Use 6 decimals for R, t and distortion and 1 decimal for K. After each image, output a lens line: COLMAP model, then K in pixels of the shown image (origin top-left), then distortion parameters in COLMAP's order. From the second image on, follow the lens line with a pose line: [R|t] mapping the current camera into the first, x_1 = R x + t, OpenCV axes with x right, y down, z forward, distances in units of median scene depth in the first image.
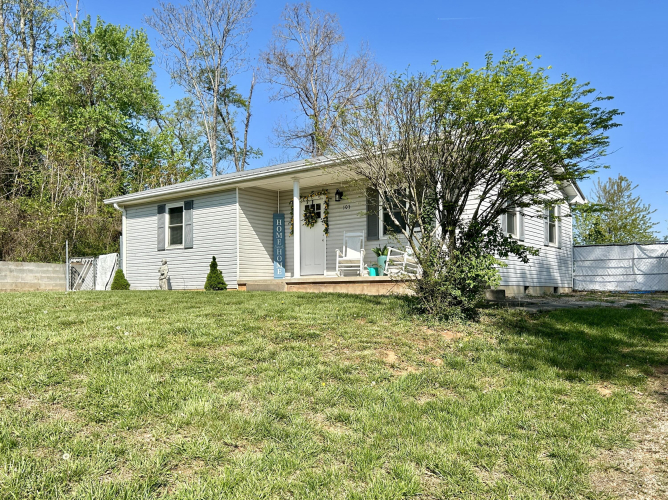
lens RADIAL K [[555.0, 0, 353.2], [0, 555.0, 274.1], [0, 0, 1]] dist [0.058888, -0.026686]
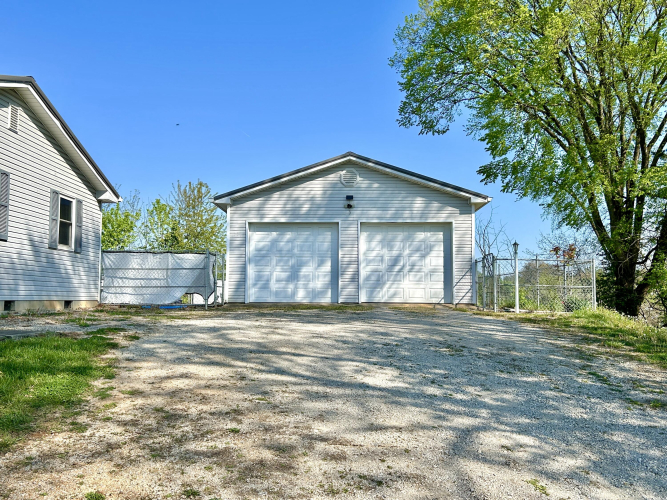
lens RADIAL K [[592.5, 0, 333.7], [0, 592.5, 251.5], [0, 0, 1]] dist [0.067890, -0.031492]
pose [[0.814931, 0.051749, 0.577242, 0.148392], [-0.025172, 0.998226, -0.053953, -0.009008], [-0.579011, 0.029437, 0.814788, 0.069668]]
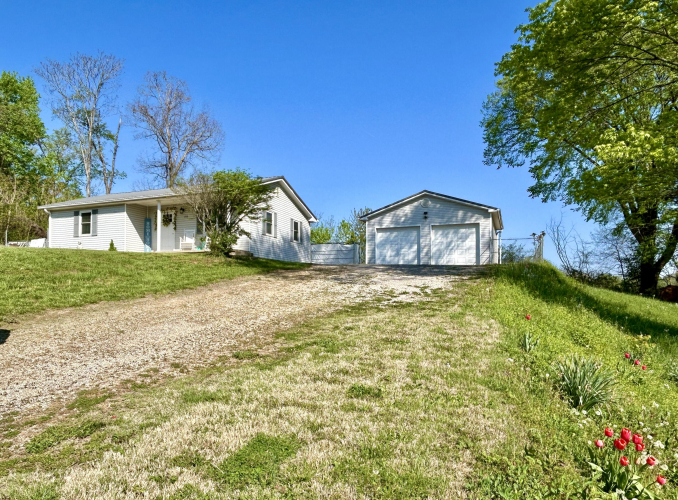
lens RADIAL K [[472.4, 0, 327.1], [0, 472.4, 280.6], [0, 0, 1]] dist [0.006703, -0.022637]
pose [[0.966160, 0.013380, 0.257597, 0.030858], [-0.013542, 0.999908, -0.001146, 0.072008], [-0.257589, -0.002381, 0.966252, -0.531909]]
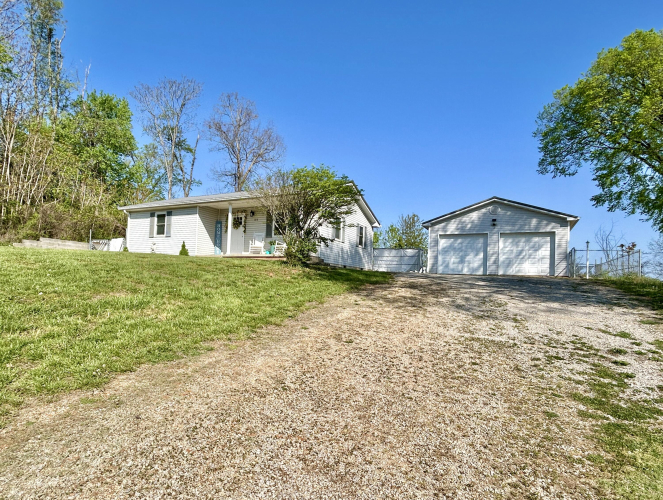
lens RADIAL K [[383.9, 0, 313.6], [0, 383.9, 269.1], [0, 0, 1]] dist [0.002114, -0.006775]
pose [[0.988090, 0.047215, 0.146453, -0.000651], [-0.046721, 0.998885, -0.006809, 0.036982], [-0.146611, -0.000114, 0.989194, -0.260456]]
